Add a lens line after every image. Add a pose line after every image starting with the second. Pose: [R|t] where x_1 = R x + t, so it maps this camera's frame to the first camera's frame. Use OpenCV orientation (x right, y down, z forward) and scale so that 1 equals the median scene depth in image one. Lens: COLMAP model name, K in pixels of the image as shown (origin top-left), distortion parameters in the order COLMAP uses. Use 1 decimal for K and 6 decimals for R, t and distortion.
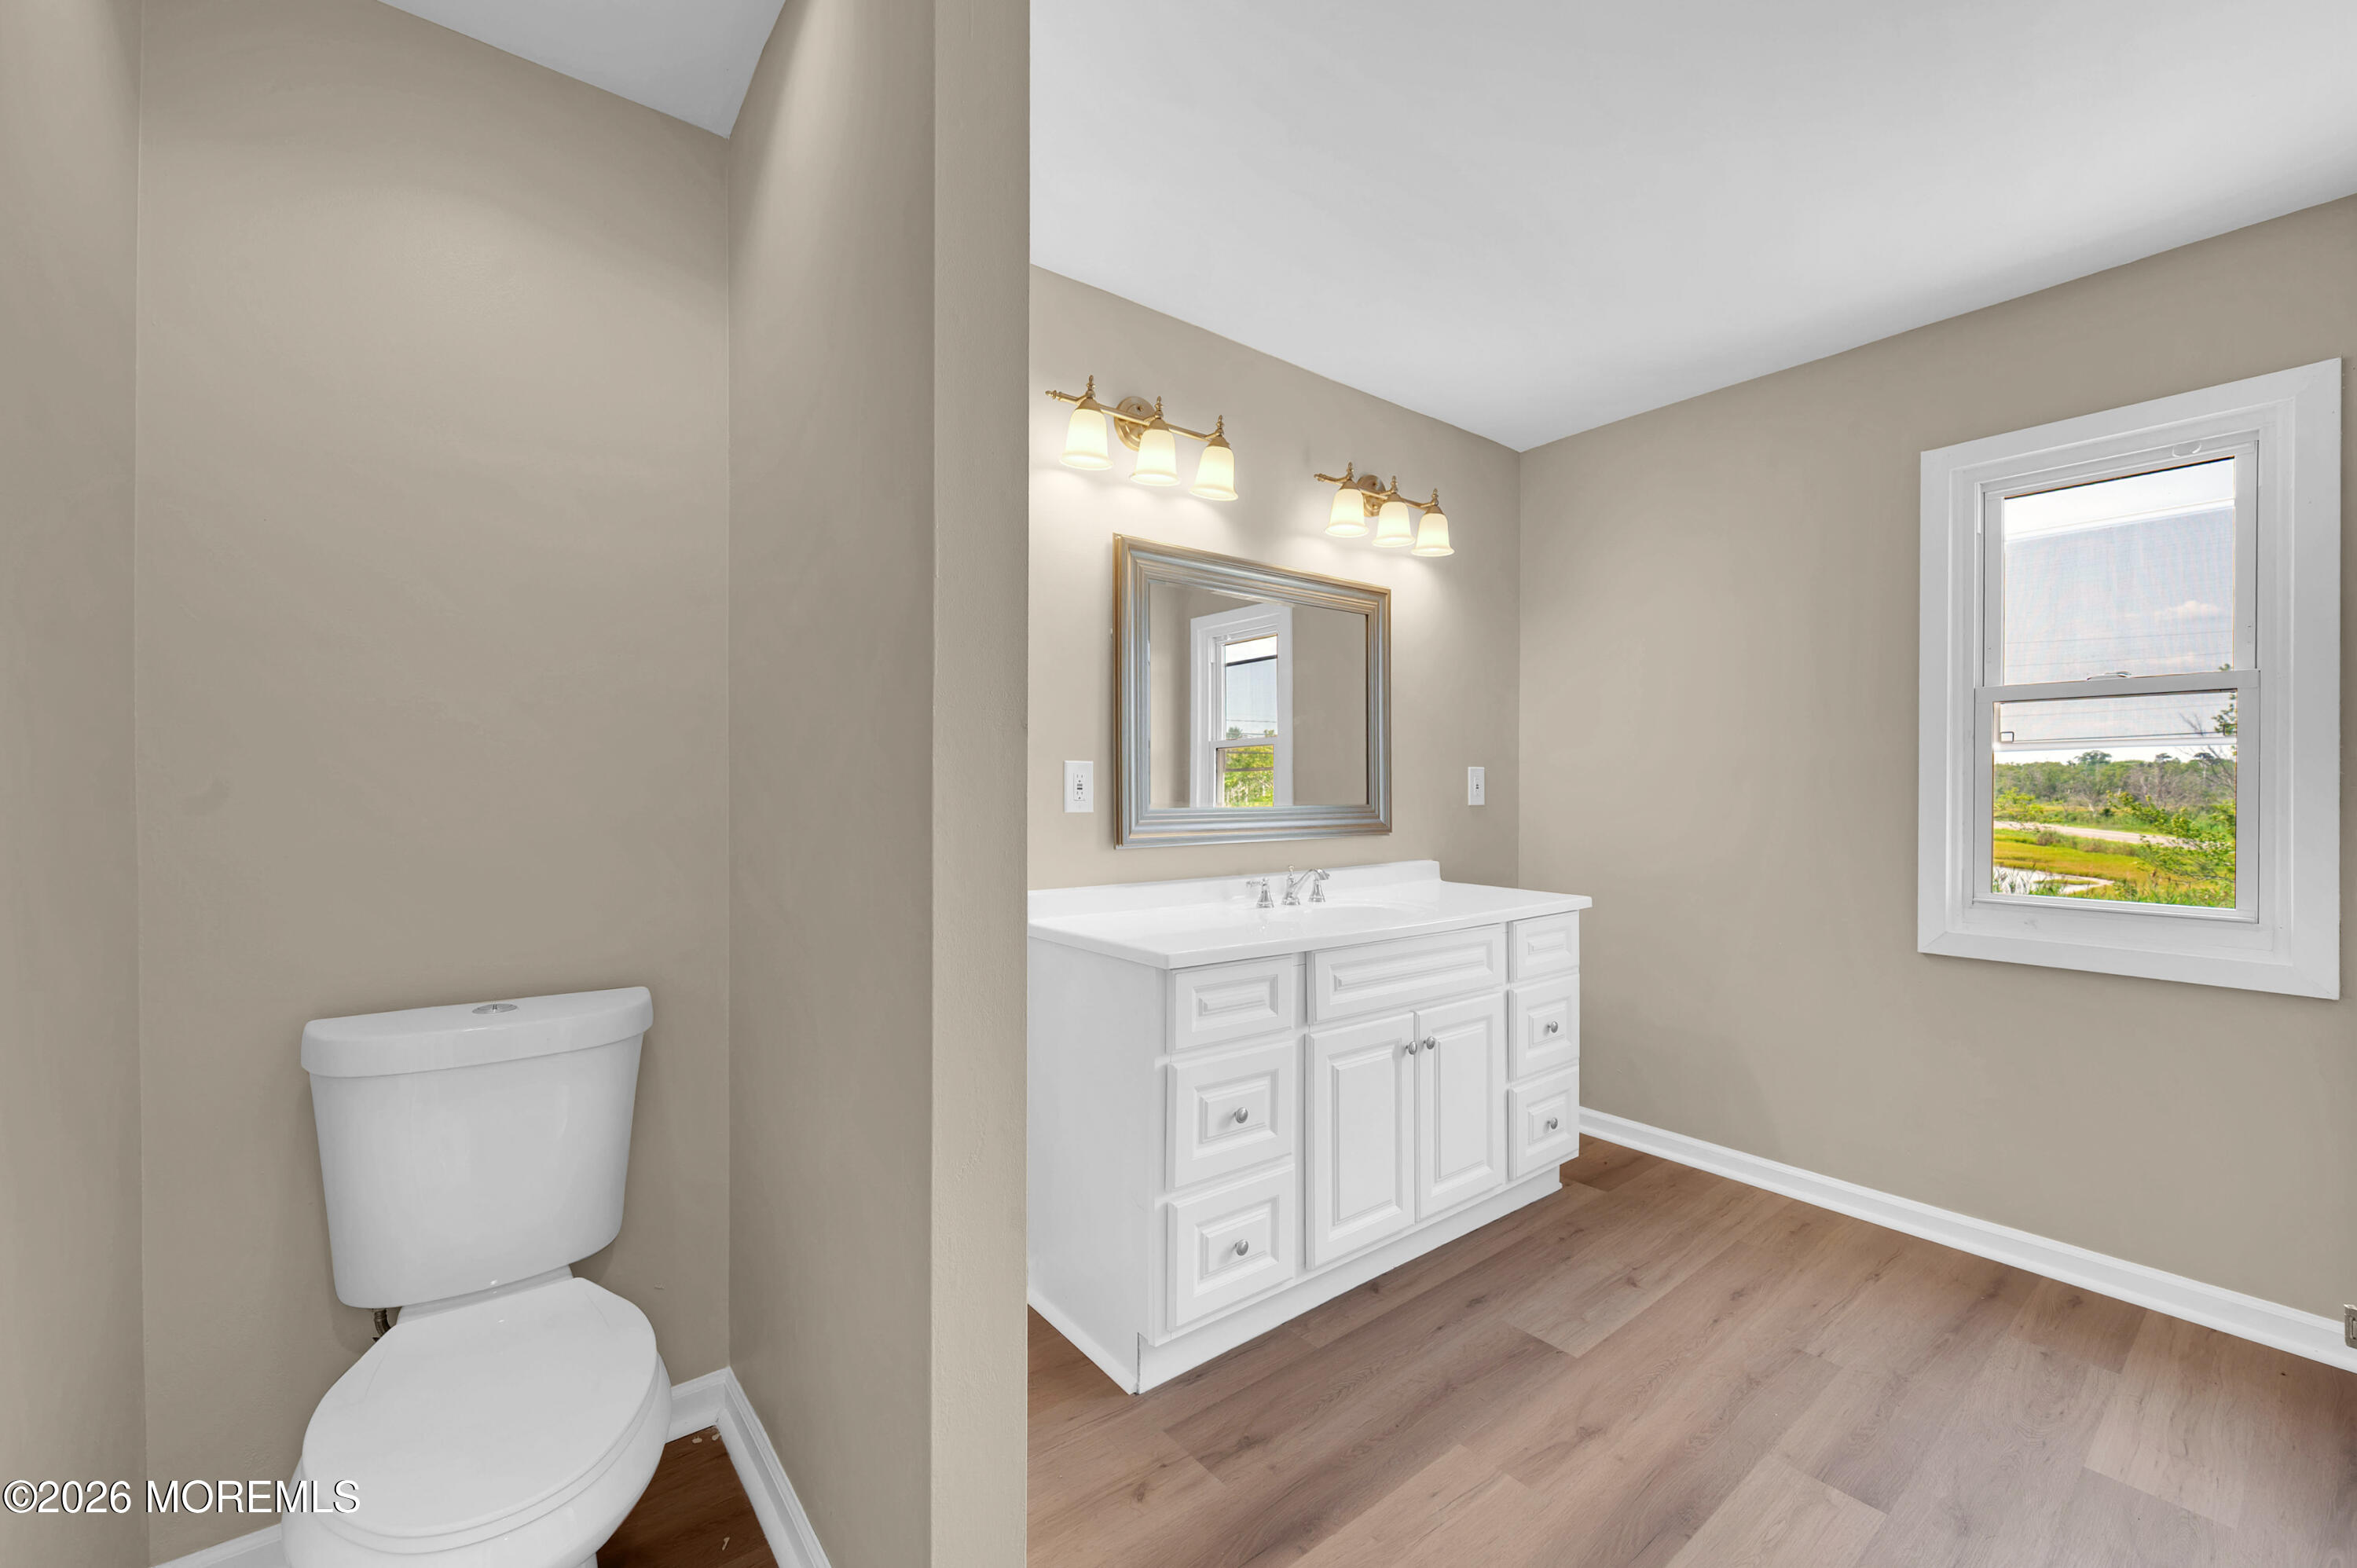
lens RADIAL K [[933.6, 0, 1182.1], [0, 933.6, 790.9], [0, 0, 1]] dist [-0.001569, 0.000194]
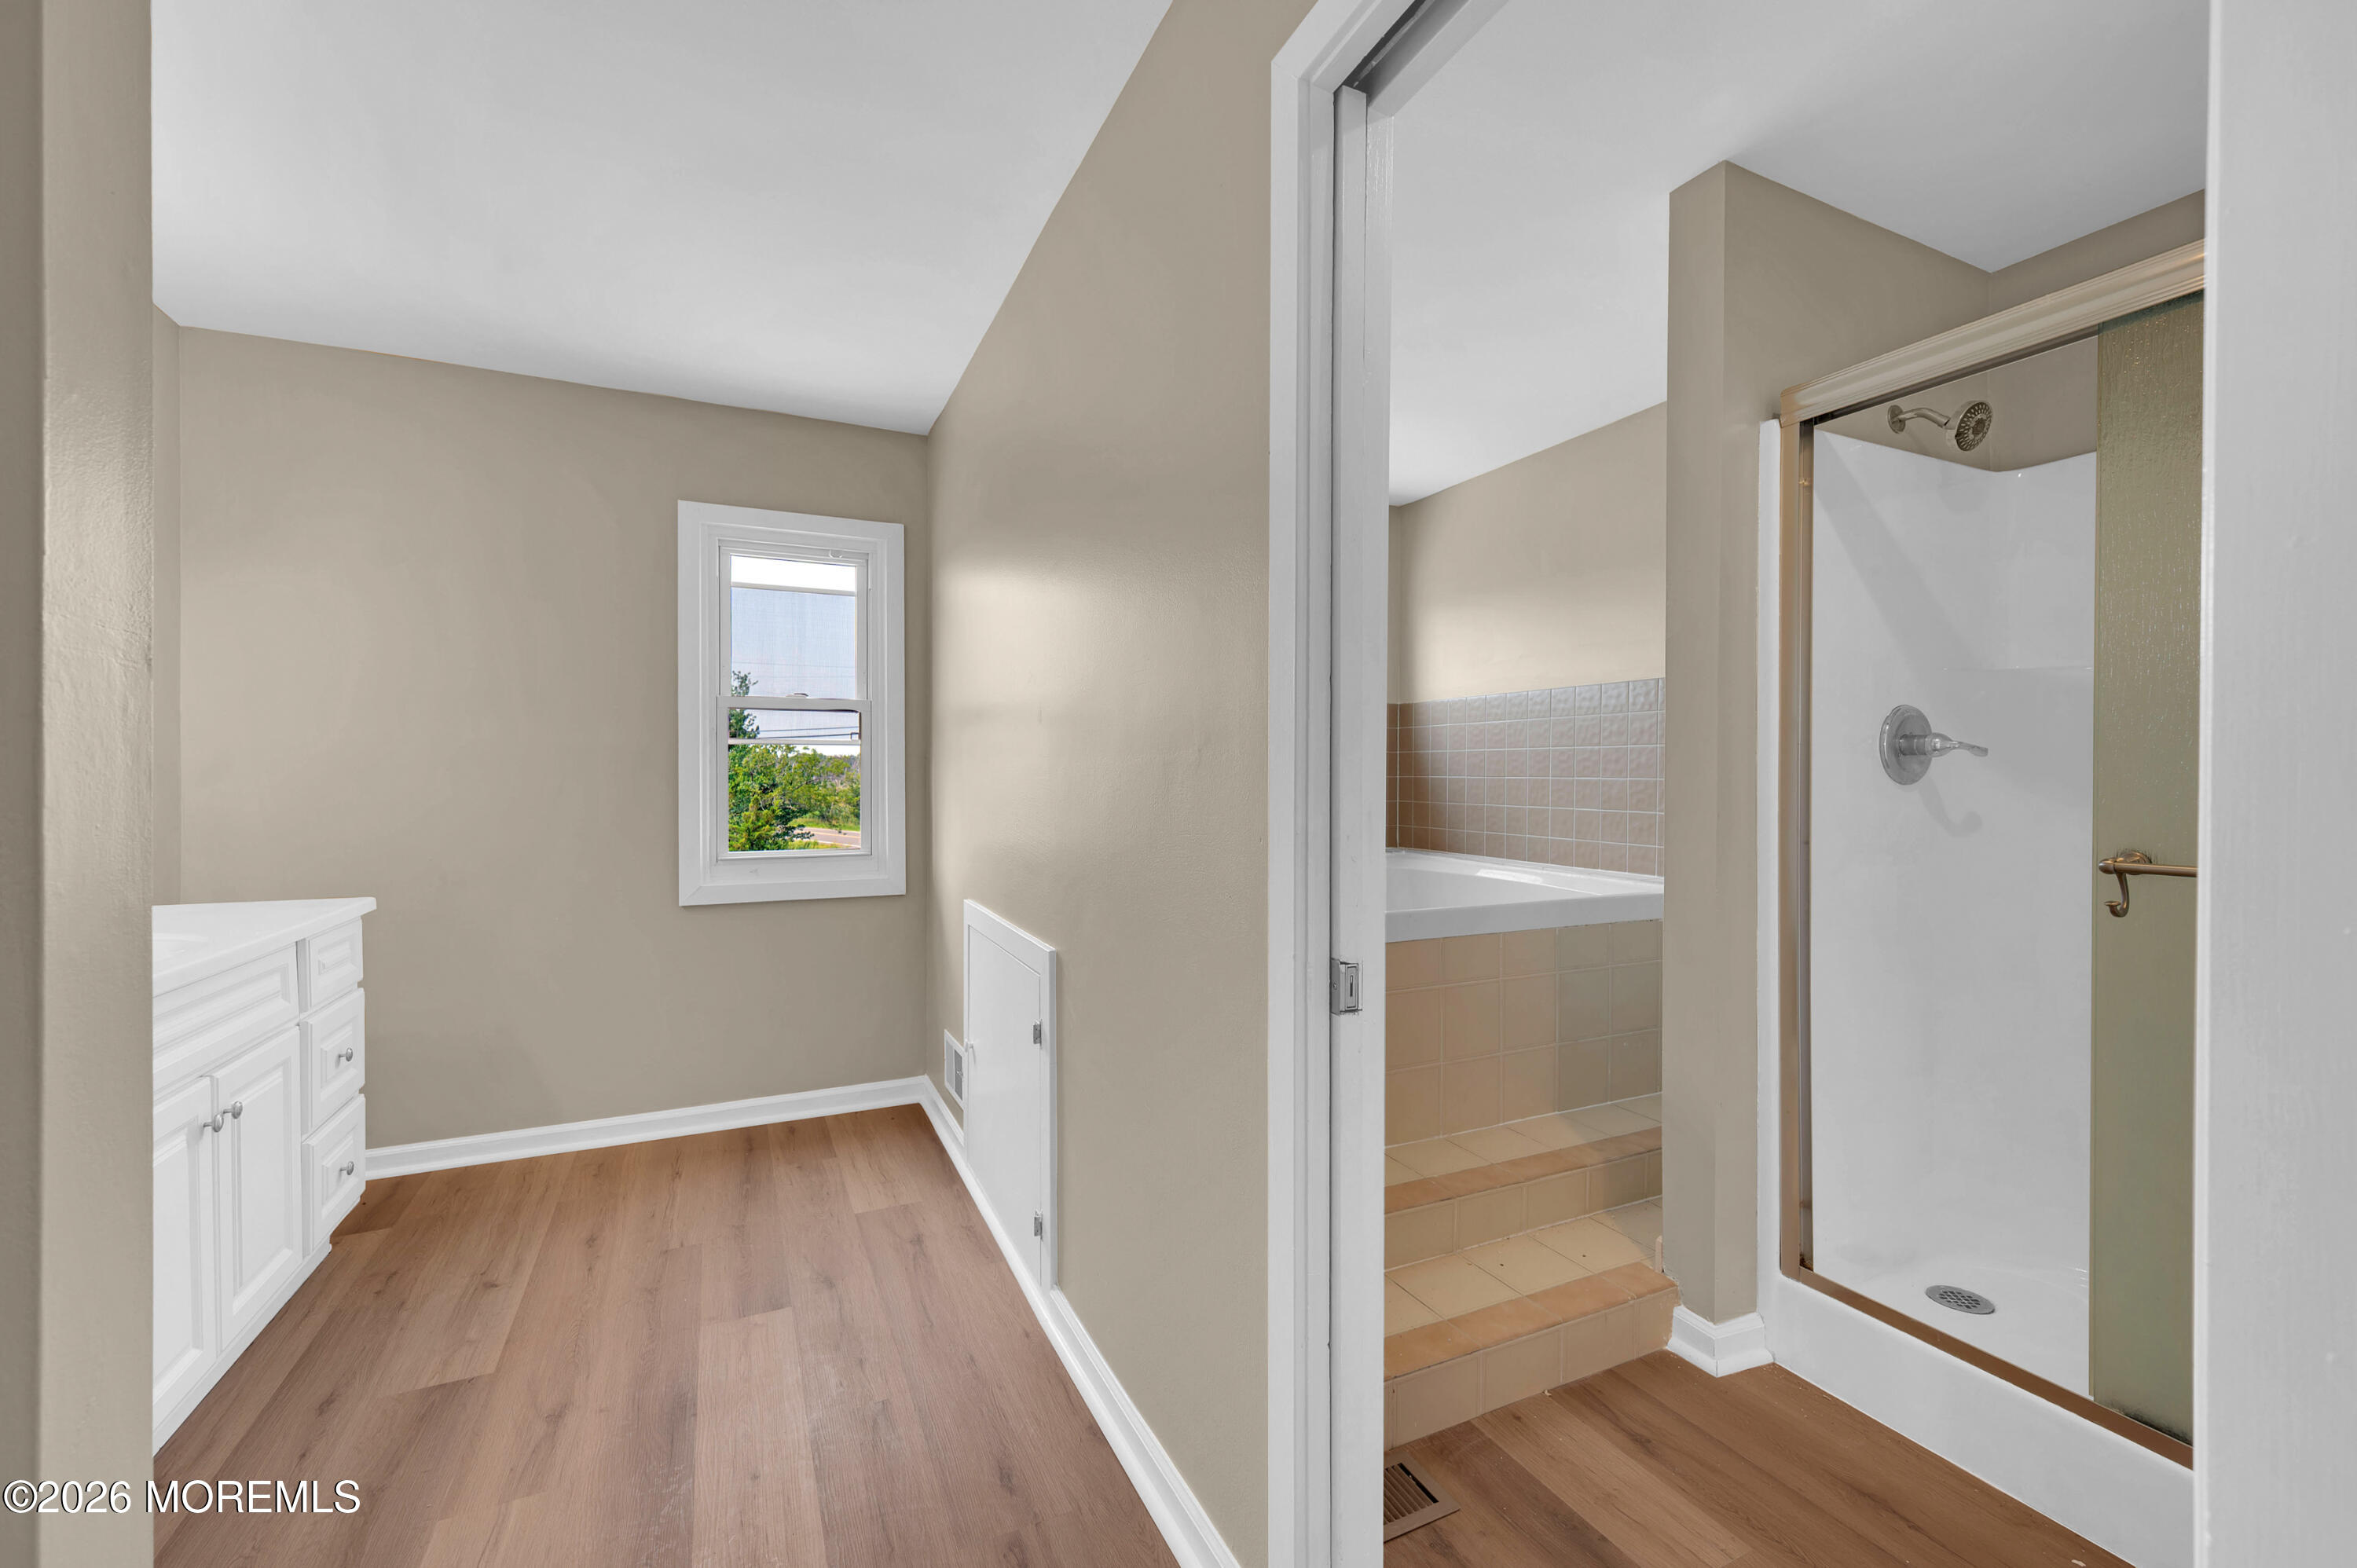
lens RADIAL K [[942.1, 0, 1138.9], [0, 942.1, 779.9], [0, 0, 1]] dist [-0.001379, -0.000238]
pose [[0.255669, -0.005333, 0.966750, -0.291488], [0.005165, 0.999978, 0.004151, 0.004684], [-0.966750, 0.003932, 0.255691, 0.105631]]
